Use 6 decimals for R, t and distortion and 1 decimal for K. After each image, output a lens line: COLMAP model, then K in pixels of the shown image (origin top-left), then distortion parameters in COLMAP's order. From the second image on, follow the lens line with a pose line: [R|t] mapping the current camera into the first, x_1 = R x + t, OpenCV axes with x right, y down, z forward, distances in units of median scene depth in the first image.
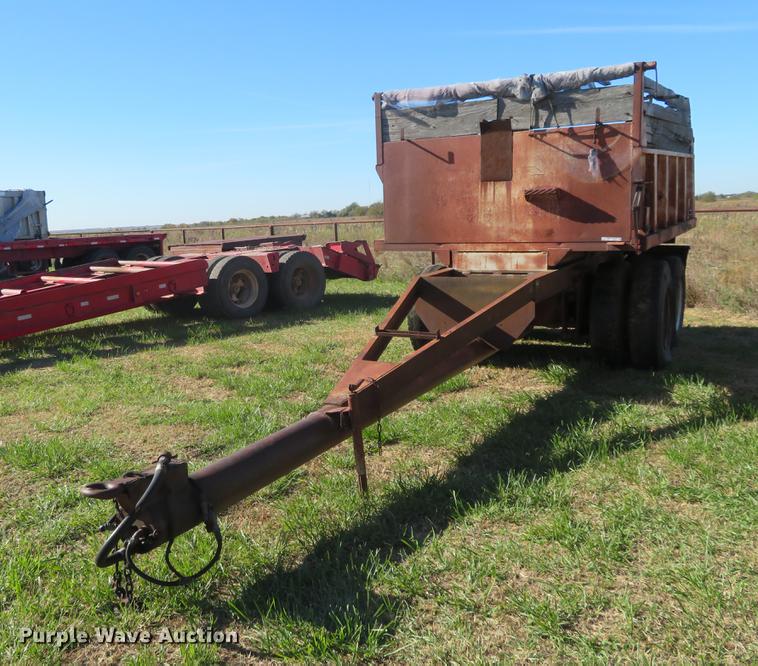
lens RADIAL K [[795.6, 0, 302.3], [0, 795.6, 331.4], [0, 0, 1]] dist [0.003733, -0.002785]
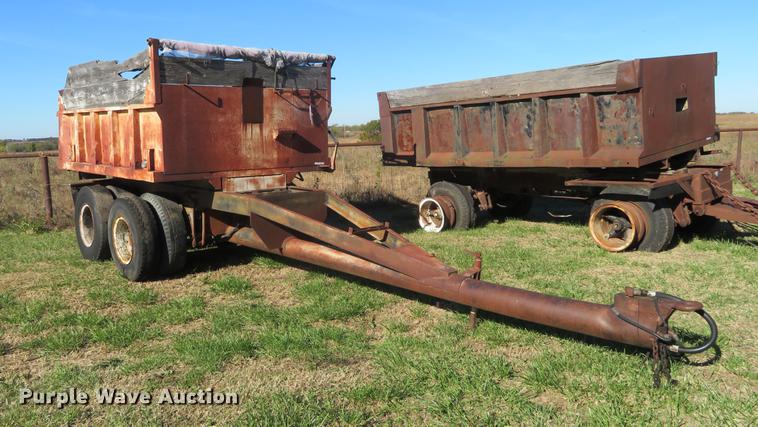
lens RADIAL K [[606.1, 0, 375.6], [0, 606.1, 203.8], [0, 0, 1]] dist [-0.042991, -0.001146]
pose [[0.253514, -0.079555, 0.964055, -0.696546], [0.157187, 0.986755, 0.040093, -0.064713], [-0.954475, 0.141373, 0.262661, 0.564305]]
